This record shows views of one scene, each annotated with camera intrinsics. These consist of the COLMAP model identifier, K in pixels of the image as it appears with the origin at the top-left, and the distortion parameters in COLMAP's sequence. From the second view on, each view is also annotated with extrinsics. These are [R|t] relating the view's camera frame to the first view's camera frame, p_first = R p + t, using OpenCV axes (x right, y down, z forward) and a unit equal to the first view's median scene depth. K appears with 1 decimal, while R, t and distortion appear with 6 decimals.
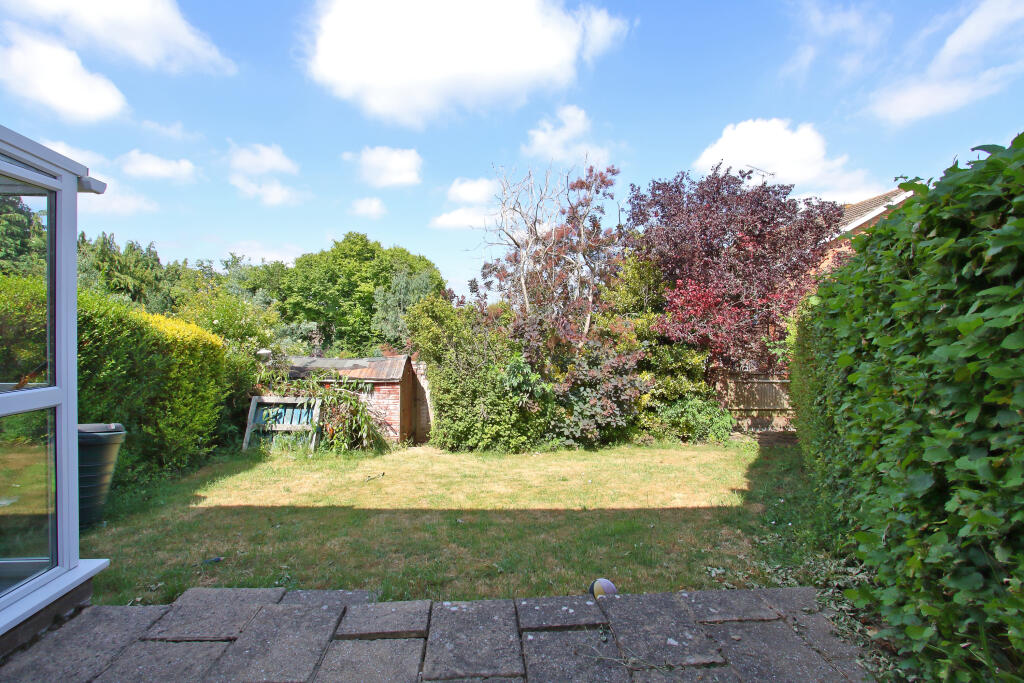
lens RADIAL K [[471.2, 0, 509.6], [0, 471.2, 338.6], [0, 0, 1]] dist [-0.016202, 0.000119]
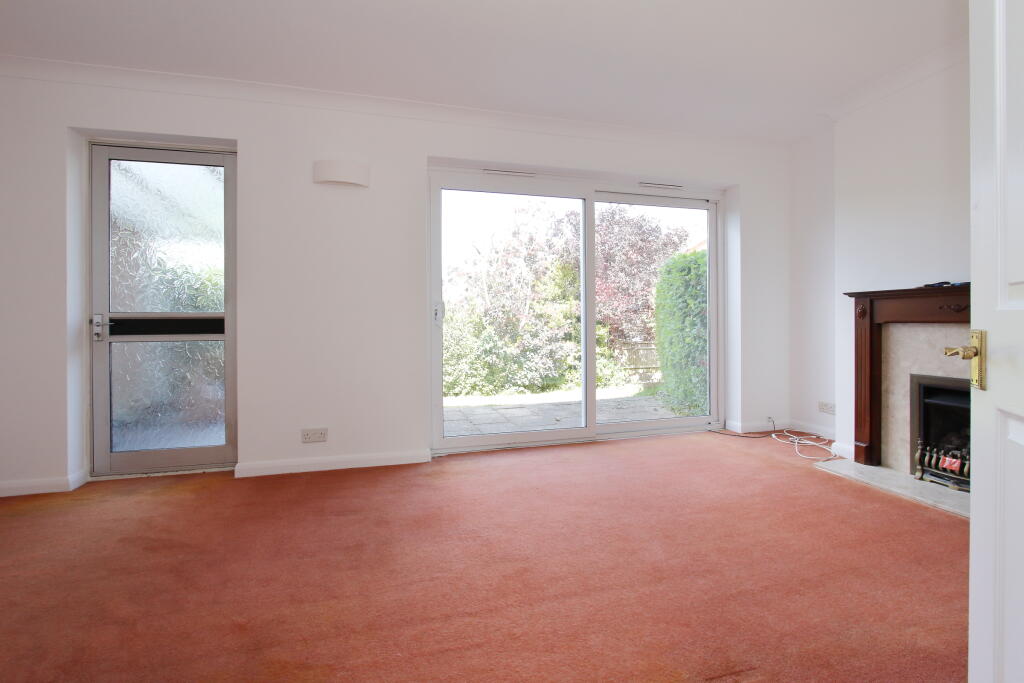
lens RADIAL K [[471.2, 0, 509.6], [0, 471.2, 338.6], [0, 0, 1]] dist [-0.016202, 0.000119]
pose [[0.980877, -0.026212, 0.192853, -0.183146], [0.024389, 0.999633, 0.011822, 0.044459], [-0.193092, -0.006893, 0.981156, -0.419375]]
